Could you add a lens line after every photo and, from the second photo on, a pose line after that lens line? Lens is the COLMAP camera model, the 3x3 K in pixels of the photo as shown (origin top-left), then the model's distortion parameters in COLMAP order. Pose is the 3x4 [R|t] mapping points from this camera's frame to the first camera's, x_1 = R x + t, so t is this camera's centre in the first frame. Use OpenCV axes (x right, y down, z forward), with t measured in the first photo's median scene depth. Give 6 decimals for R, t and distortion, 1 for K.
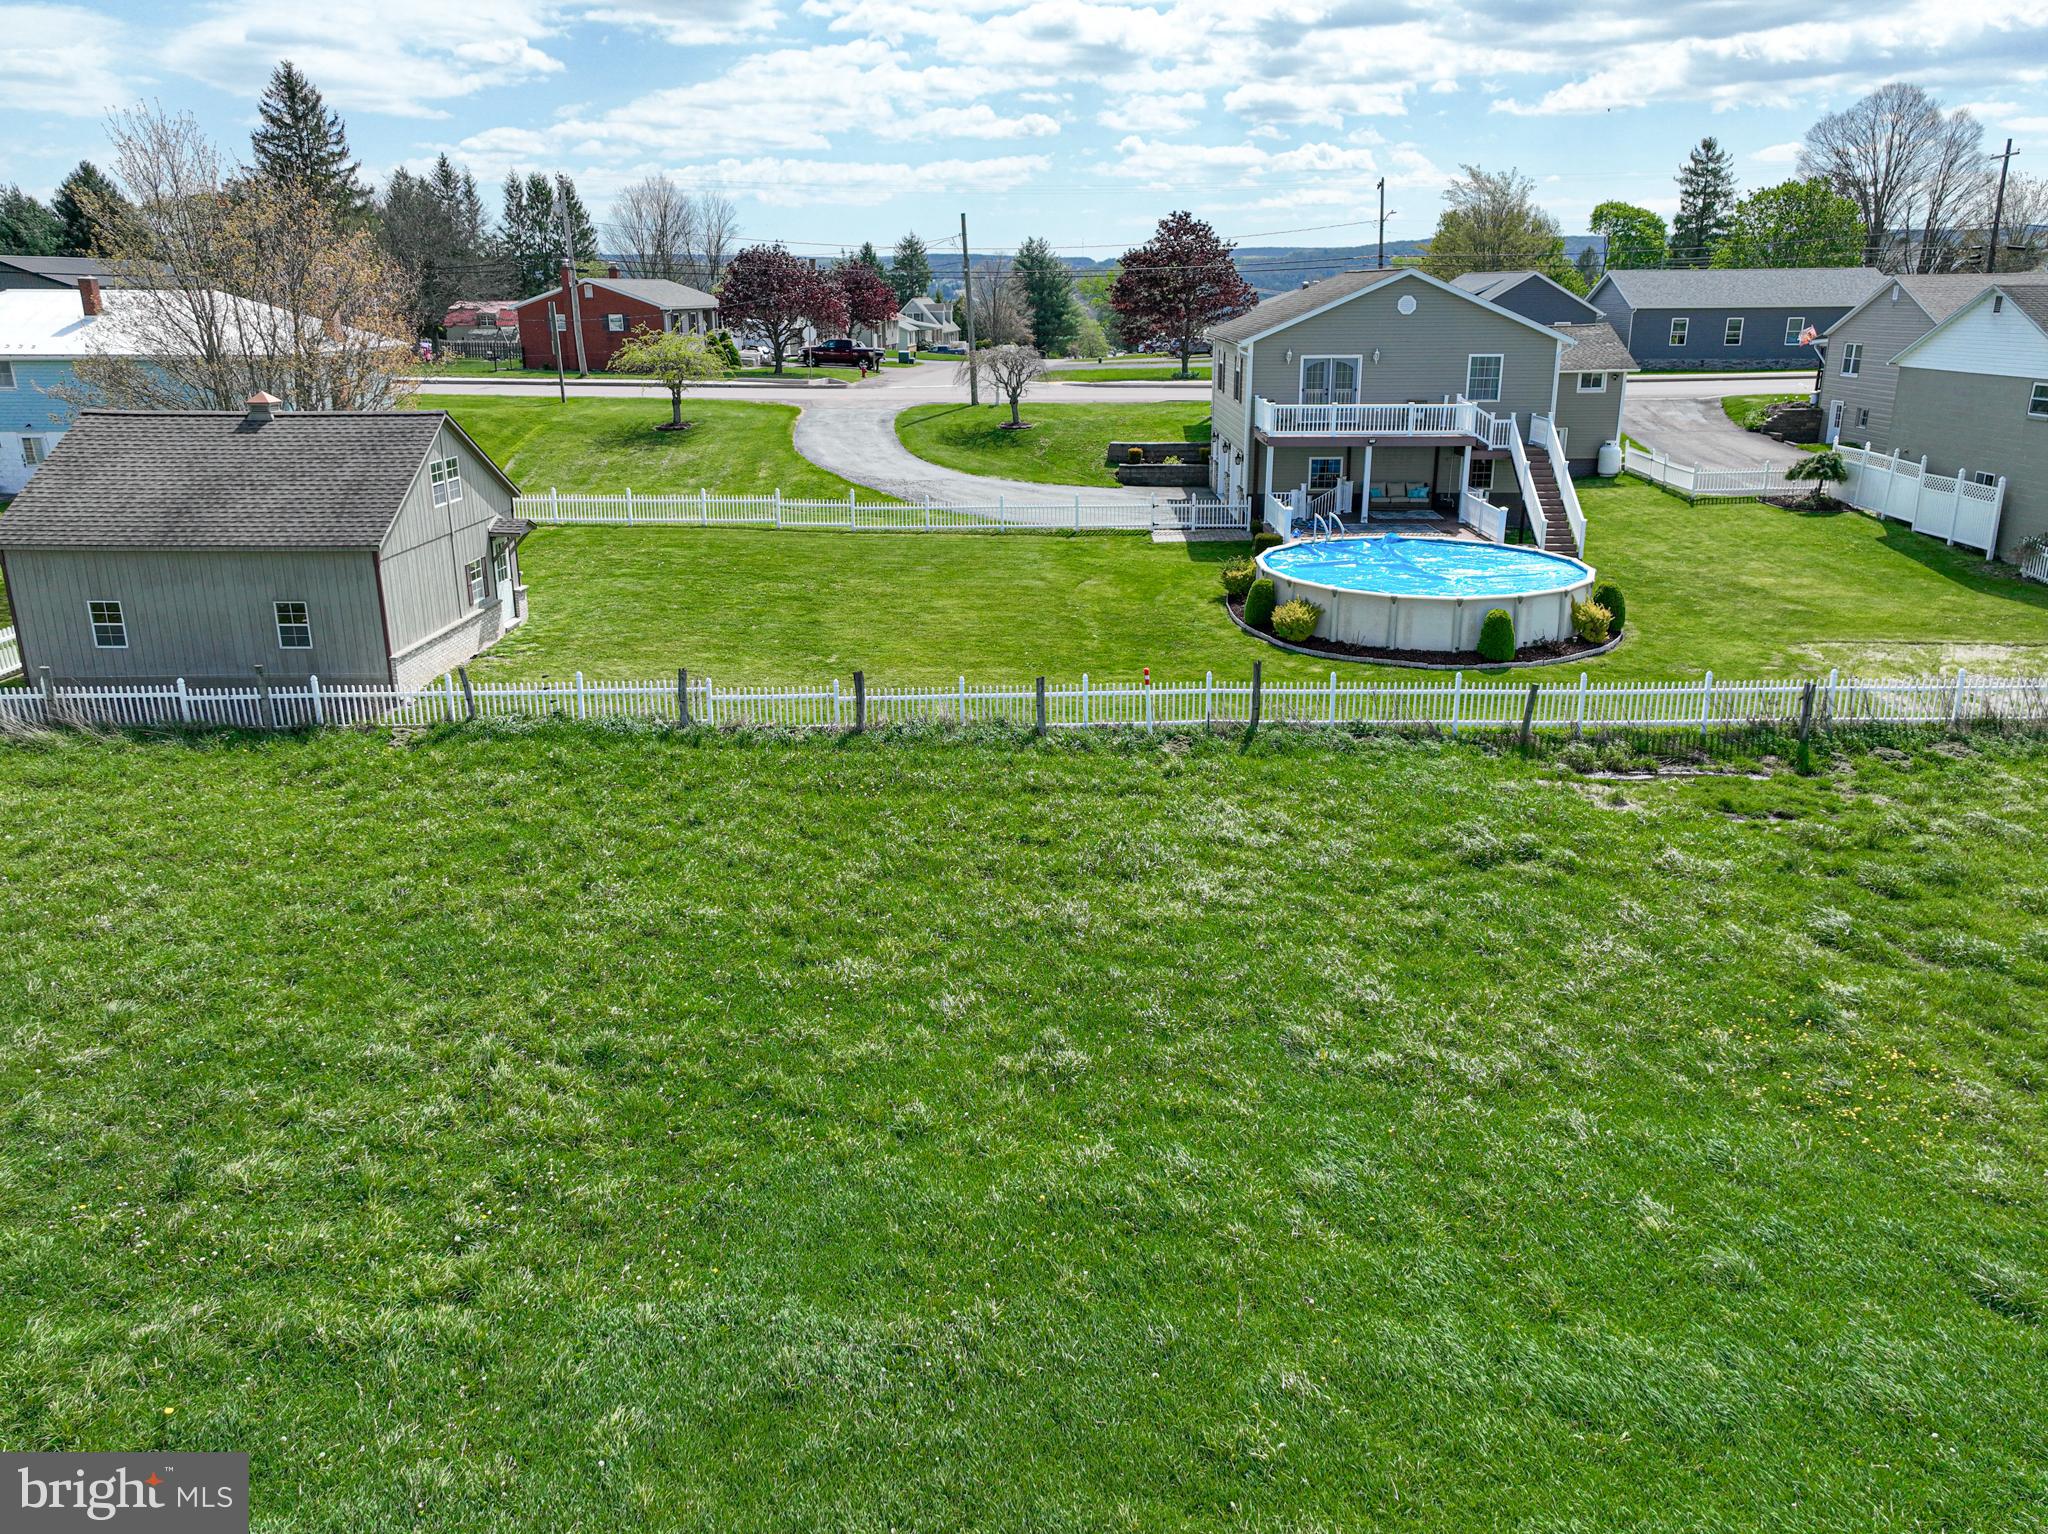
lens RADIAL K [[1464.3, 0, 1005.8], [0, 1464.3, 764.6], [0, 0, 1]] dist [0.003916, 0.014342]
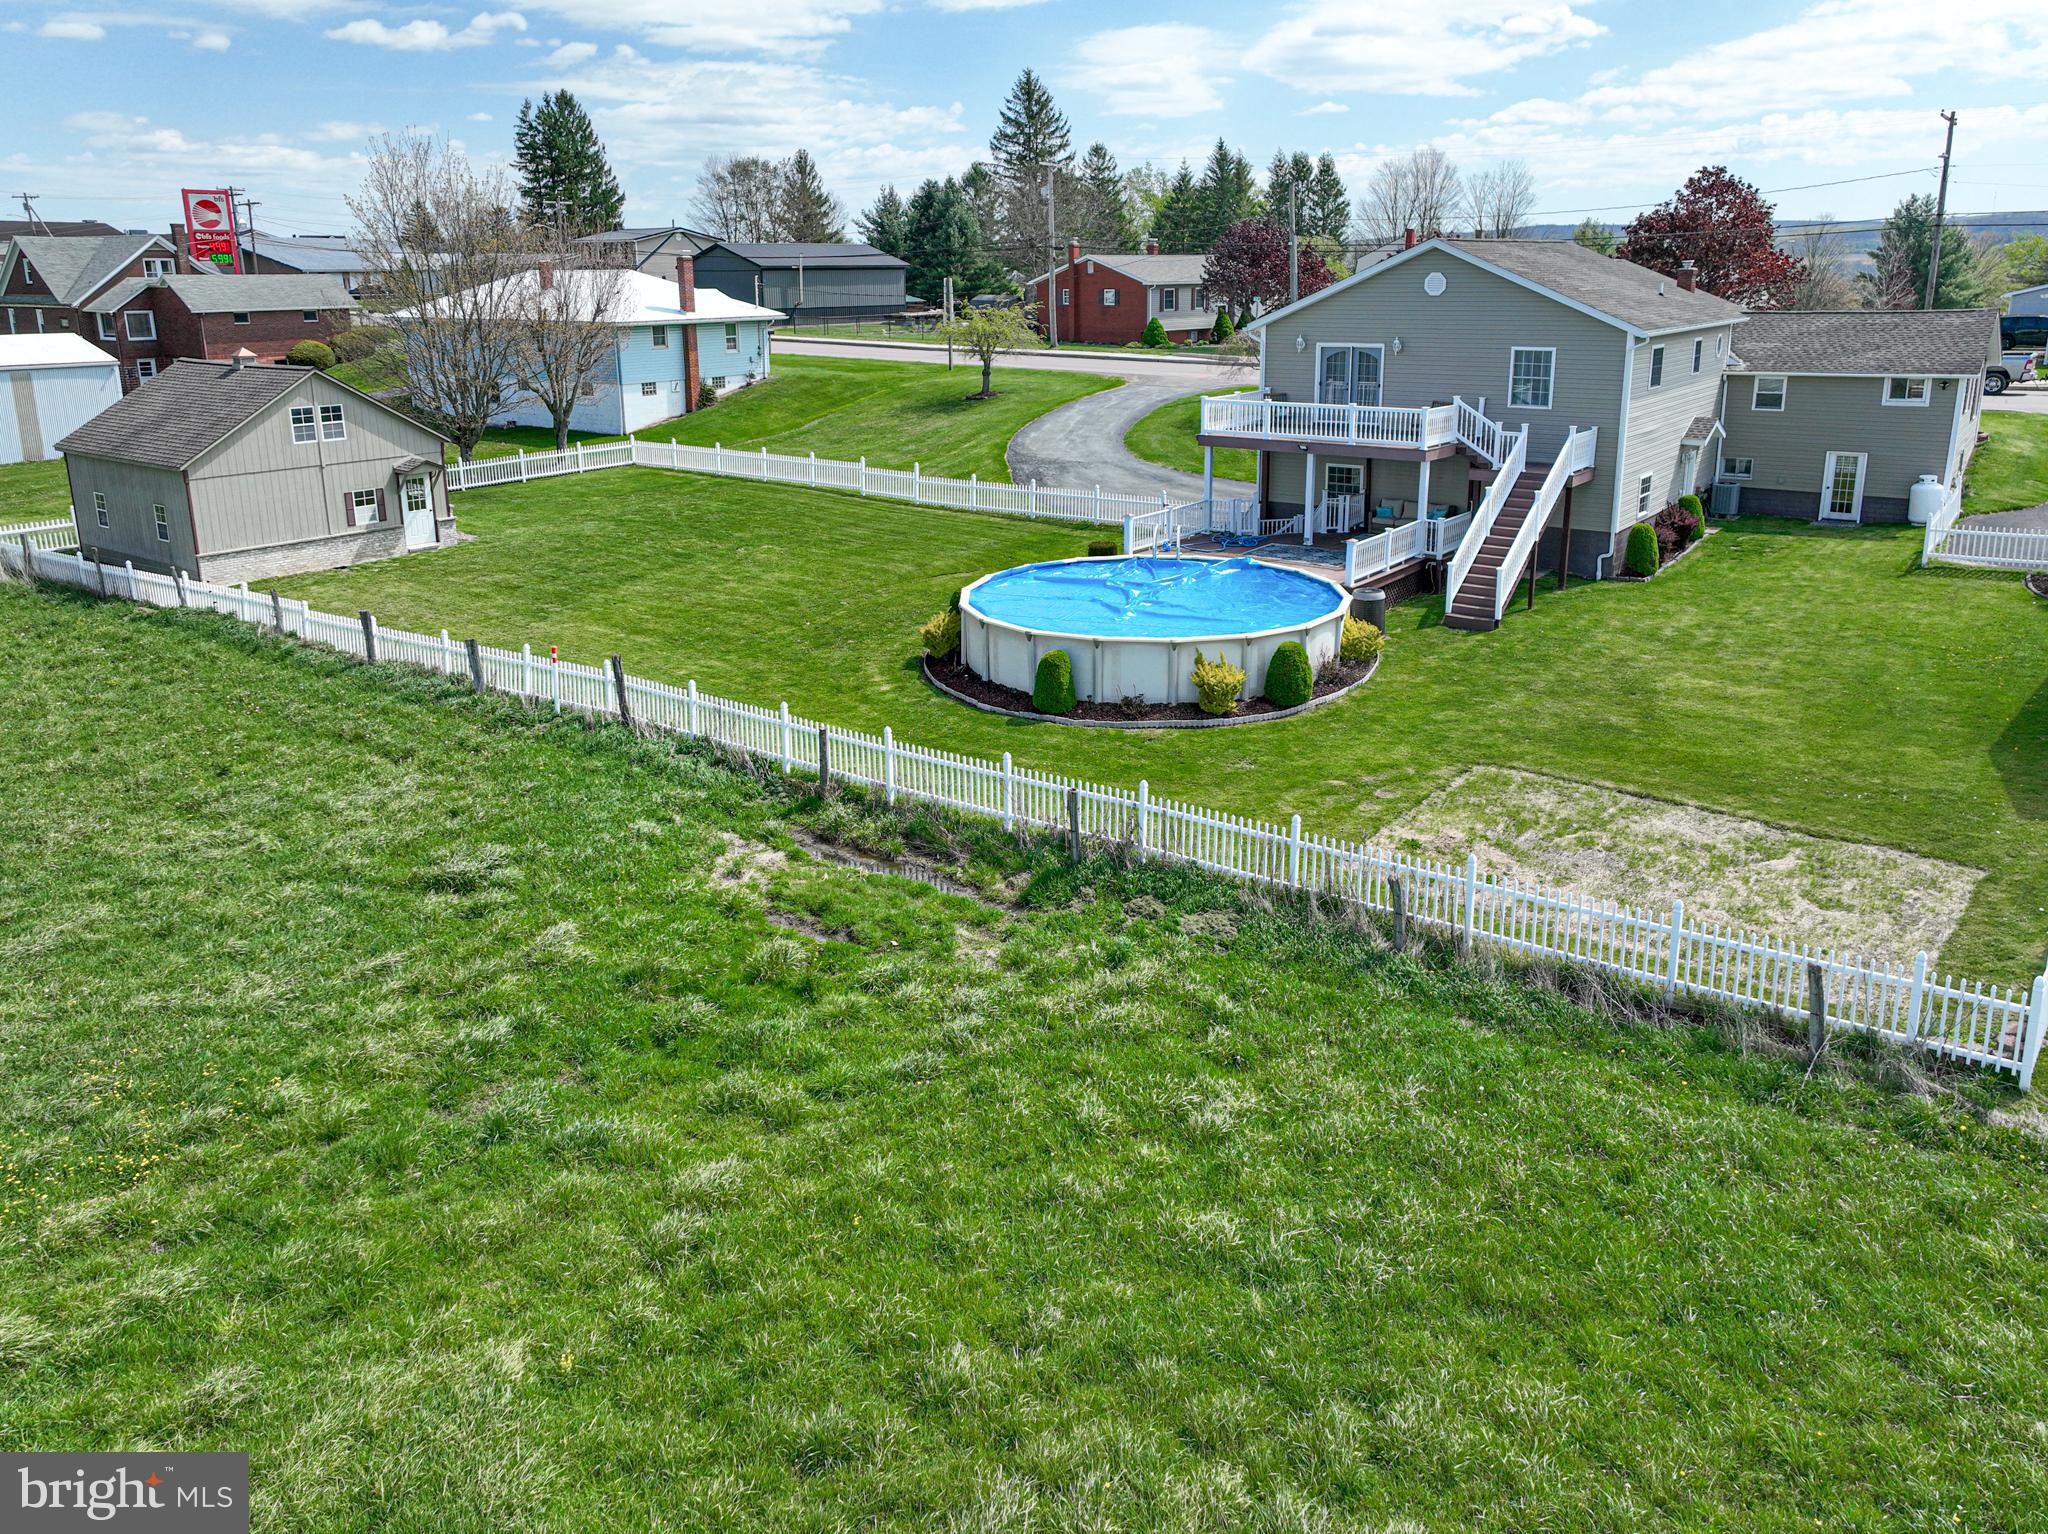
lens RADIAL K [[1464.3, 0, 1042.7], [0, 1464.3, 752.4], [0, 0, 1]] dist [0.003916, 0.014342]
pose [[0.797205, 0.185018, -0.574659, 0.415714], [-0.179662, 0.981461, 0.066754, -0.052731], [0.576356, 0.050028, 0.815666, 0.162078]]
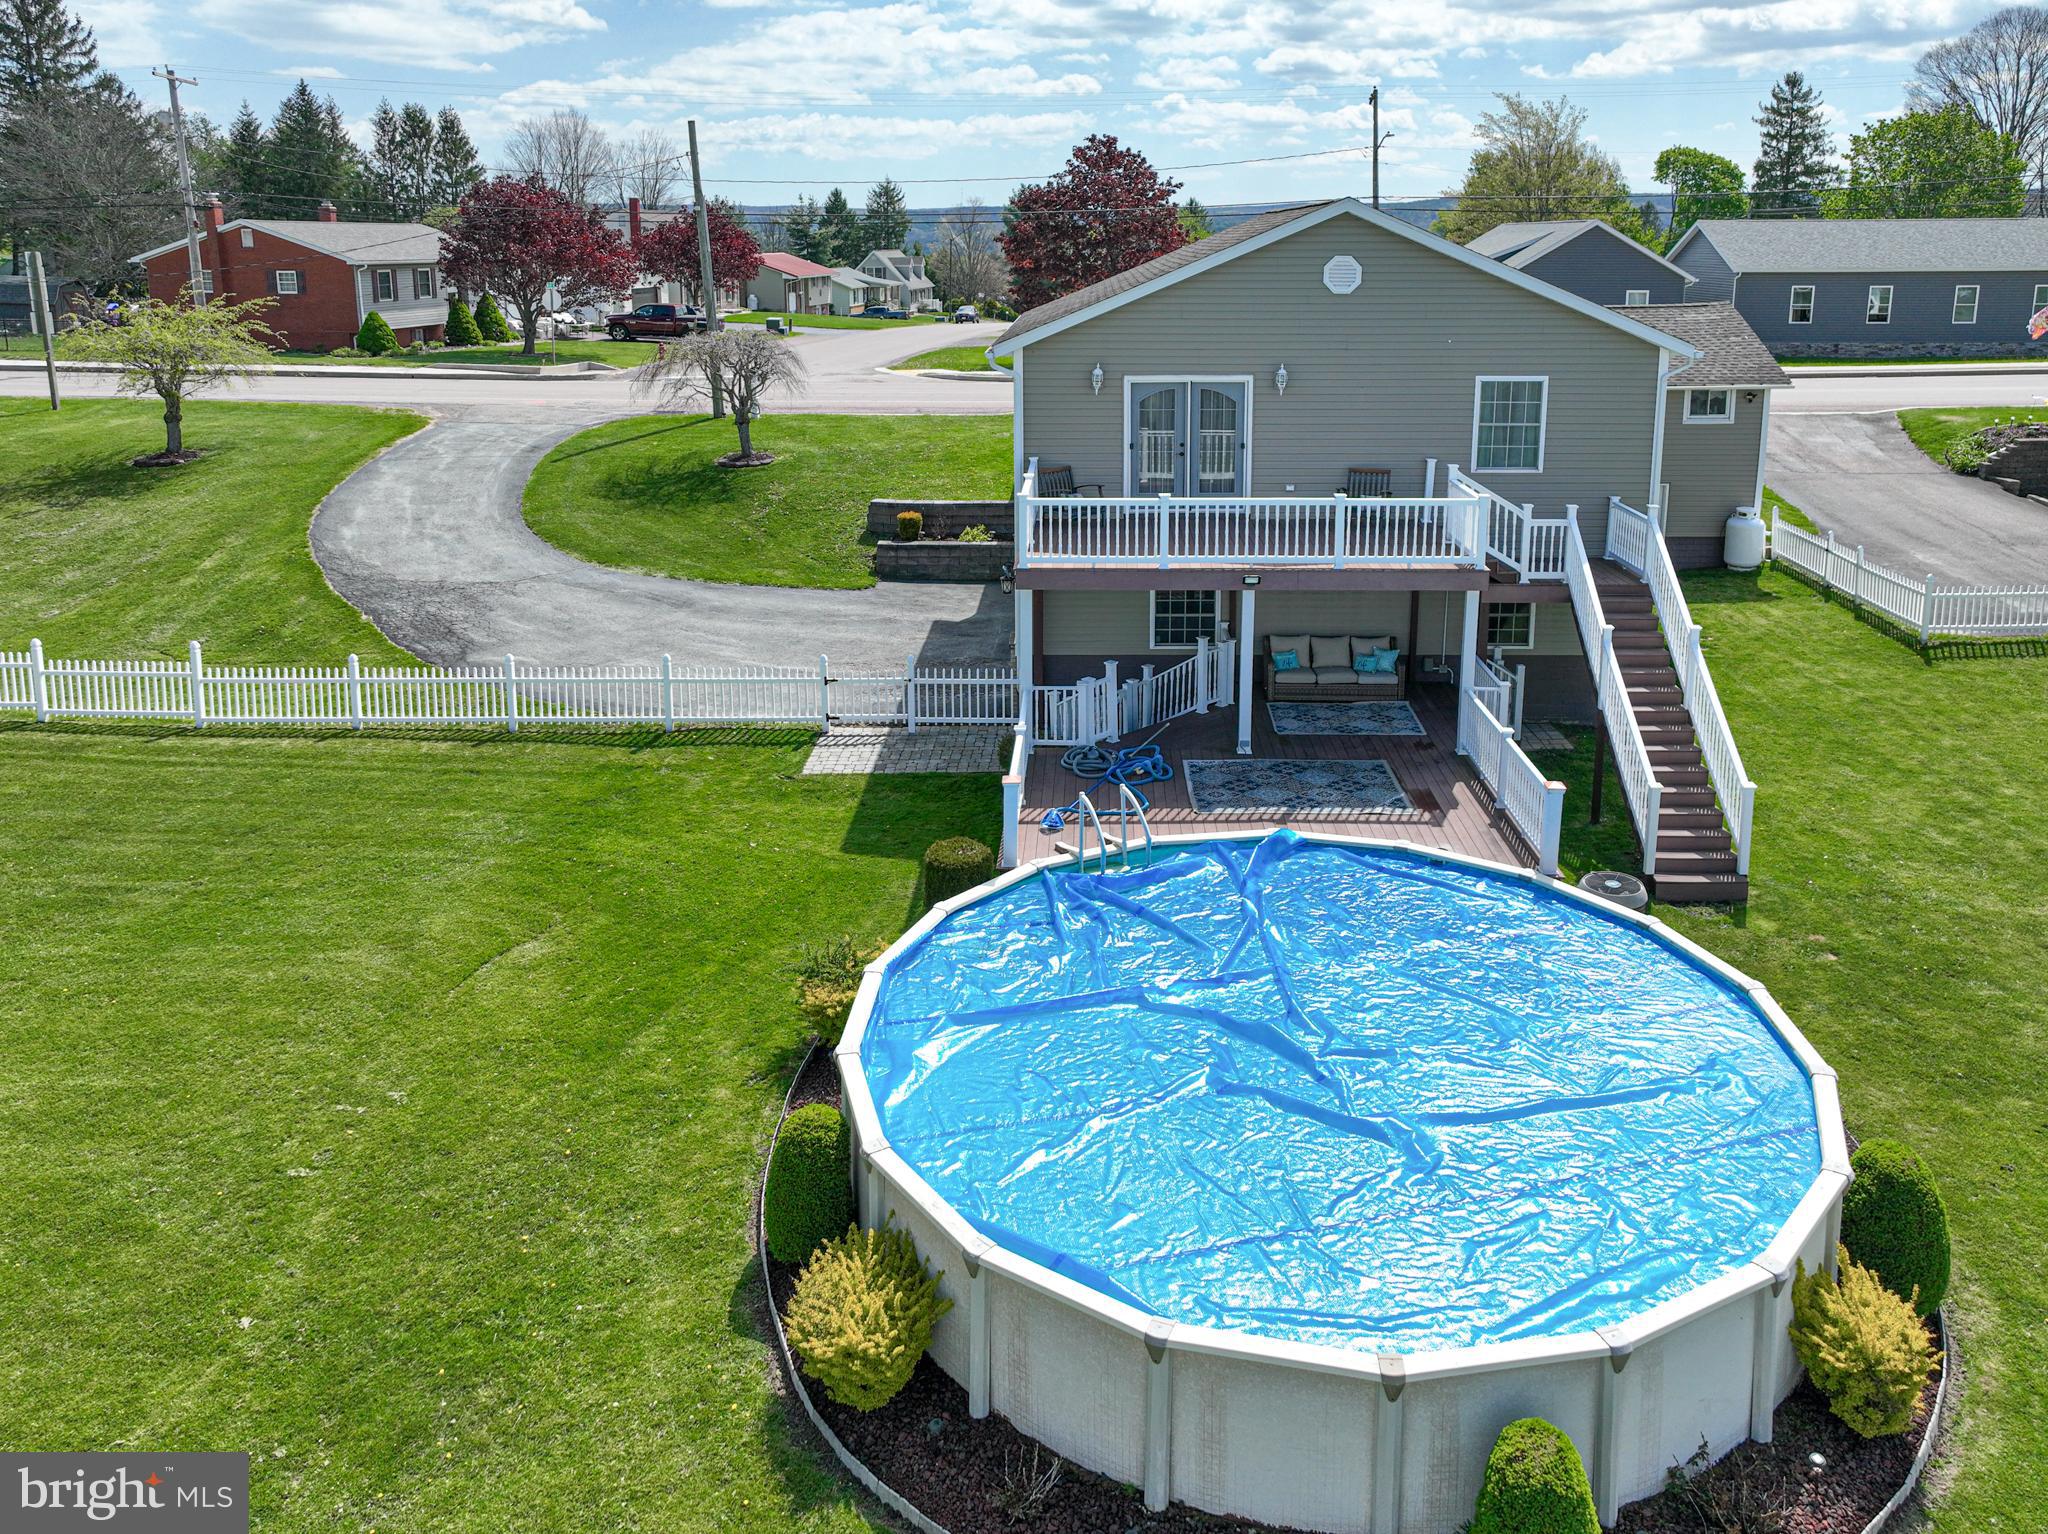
lens RADIAL K [[1464.3, 0, 1075.9], [0, 1464.3, 576.0], [0, 0, 1]] dist [0.003916, 0.014342]
pose [[0.999980, 0.005281, 0.003613, 0.128129], [-0.004934, 0.995925, -0.090051, -0.119023], [-0.004073, 0.090032, 0.995931, 0.369634]]
